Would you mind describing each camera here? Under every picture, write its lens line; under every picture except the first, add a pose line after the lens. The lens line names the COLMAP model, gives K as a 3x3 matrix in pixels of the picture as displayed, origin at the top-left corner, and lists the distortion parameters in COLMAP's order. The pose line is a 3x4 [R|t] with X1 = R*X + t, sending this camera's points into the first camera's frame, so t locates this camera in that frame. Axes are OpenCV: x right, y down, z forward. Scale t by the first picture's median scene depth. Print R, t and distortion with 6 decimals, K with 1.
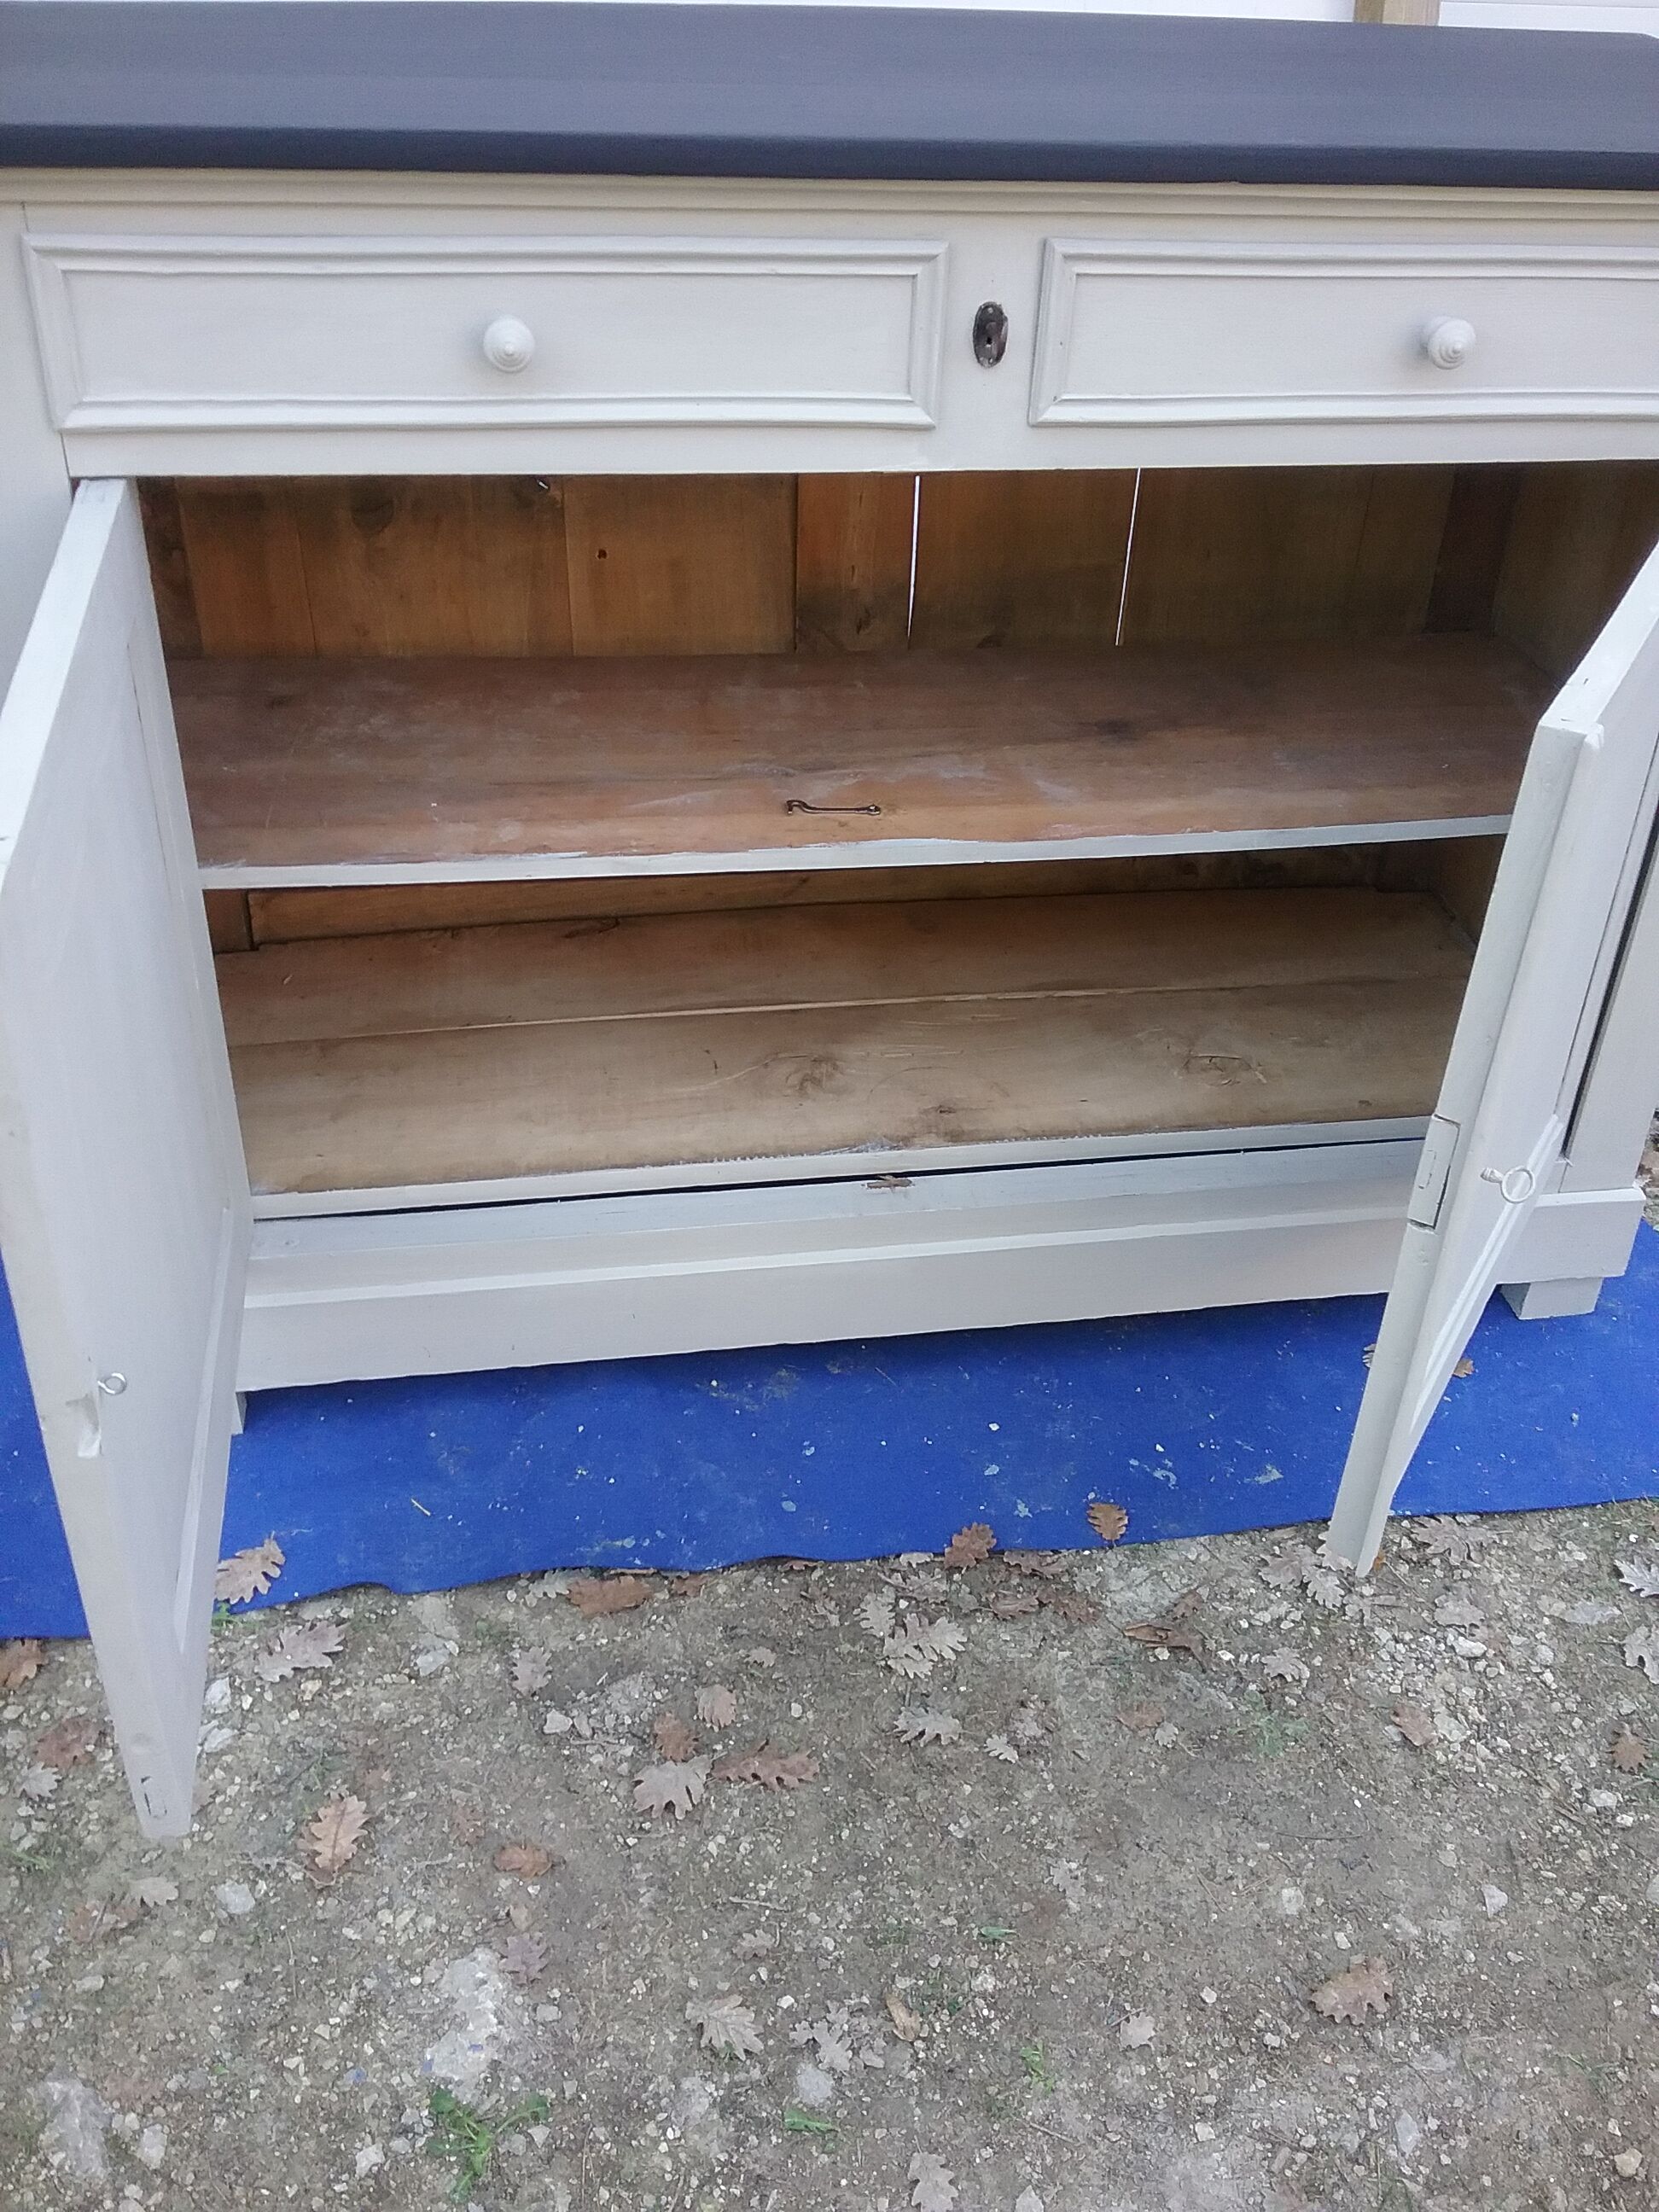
lens RADIAL K [[2083.9, 0, 833.2], [0, 2083.9, 1035.3], [0, 0, 1]] dist [0.060757, -0.130904]
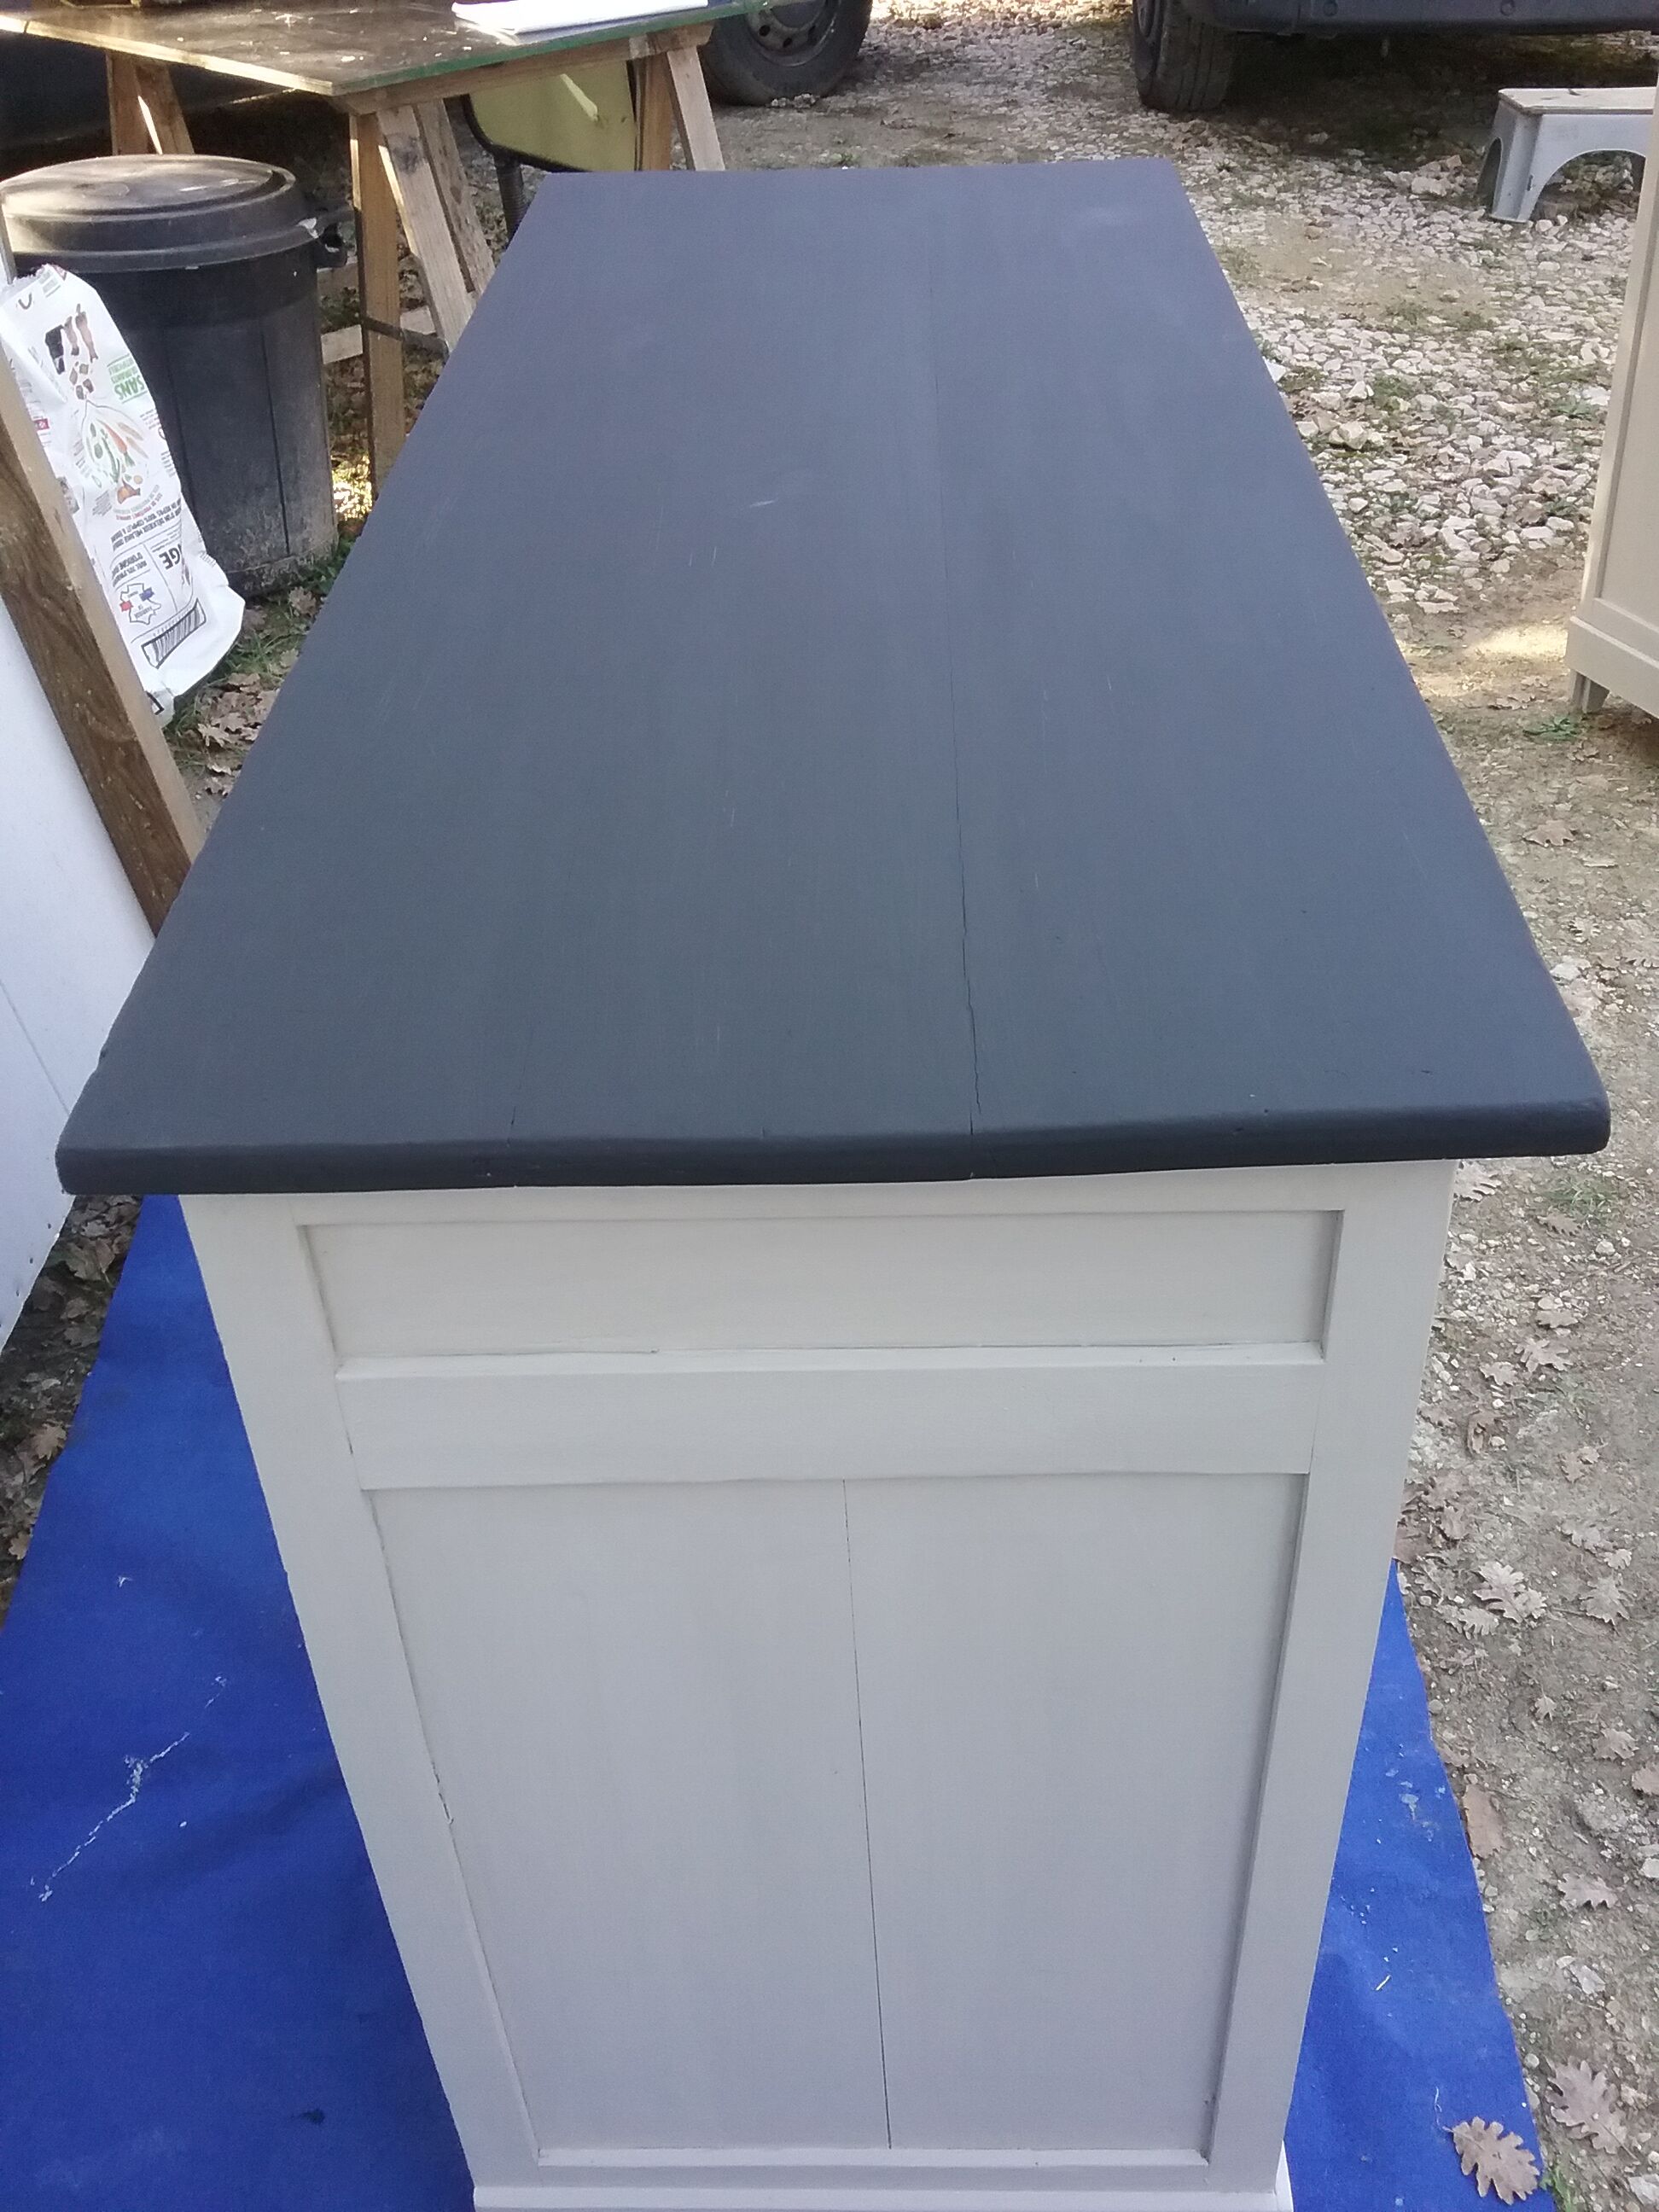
lens RADIAL K [[2059.9, 0, 829.5], [0, 2059.9, 1106.0], [0, 0, 1]] dist [0.086838, -0.183925]
pose [[0.188942, -0.636416, 0.747847, -0.782505], [0.539467, 0.703621, 0.462485, -0.691833], [-0.820534, 0.316056, 0.476269, 0.730794]]
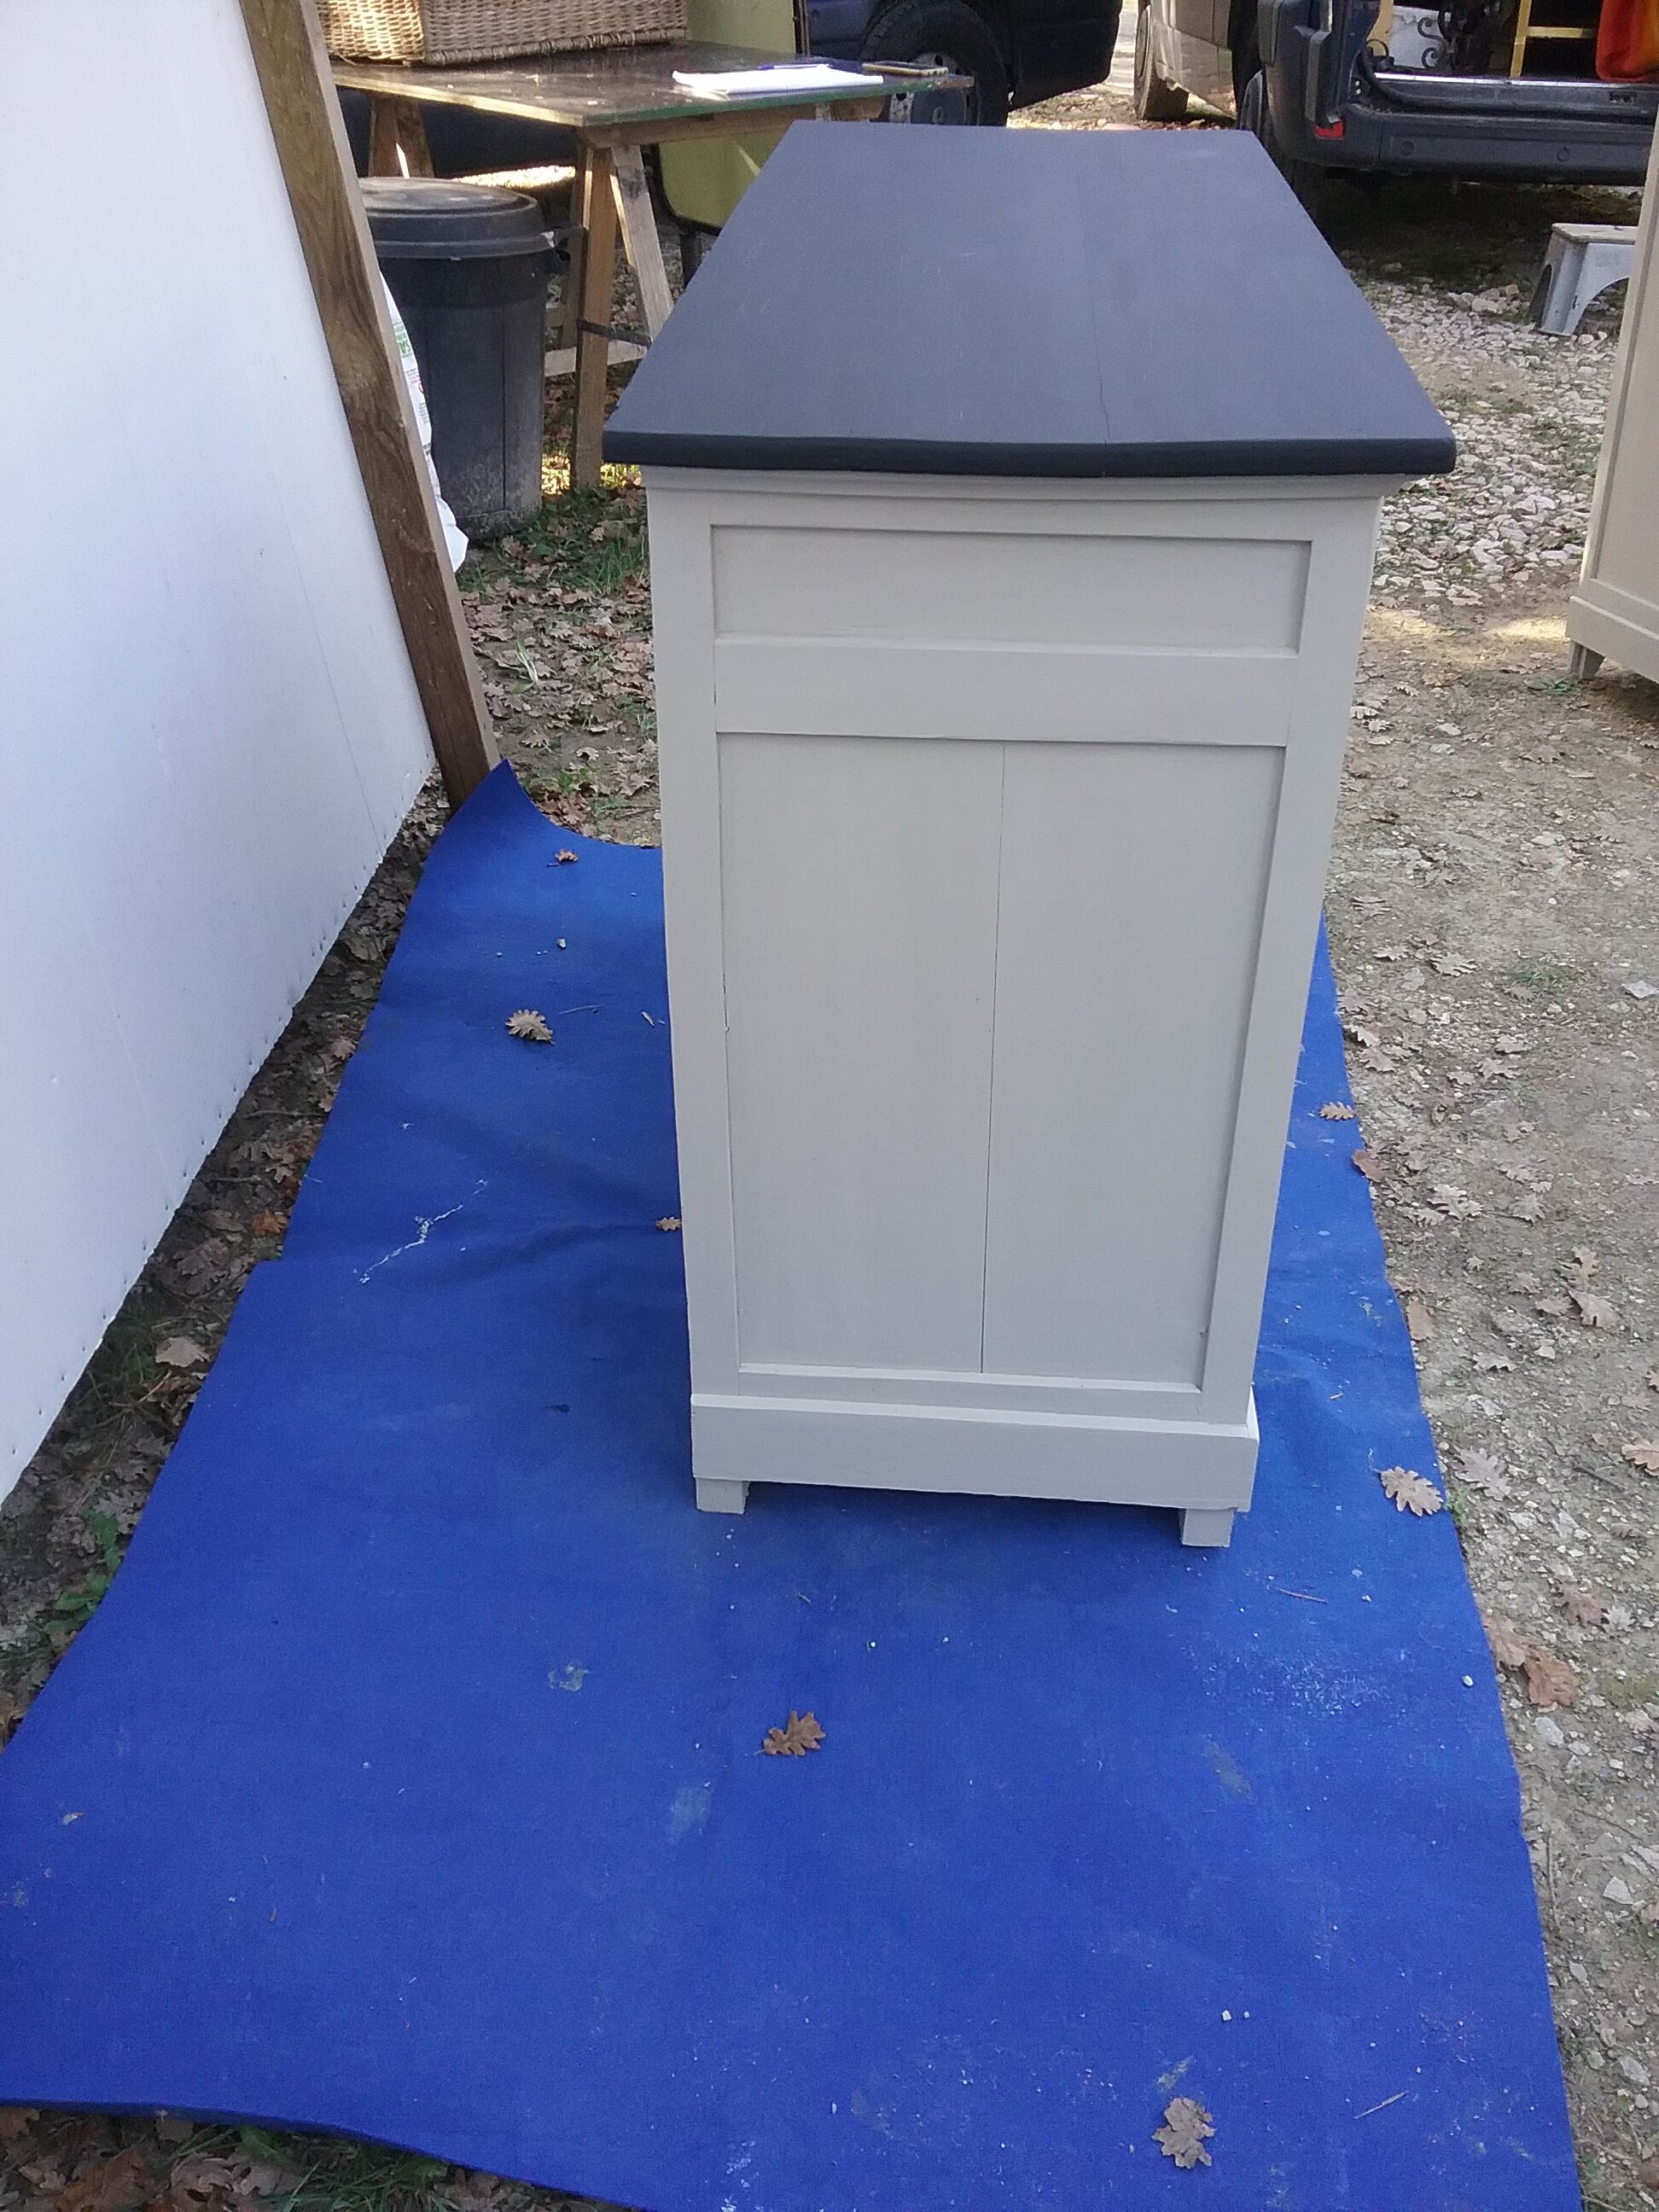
lens RADIAL K [[2059.9, 0, 829.5], [0, 2059.9, 1106.0], [0, 0, 1]] dist [0.086838, -0.183925]
pose [[0.246926, -0.563666, 0.788231, -1.324275], [0.502389, 0.770030, 0.393268, -0.634161], [-0.828633, 0.298891, 0.473320, 0.695927]]
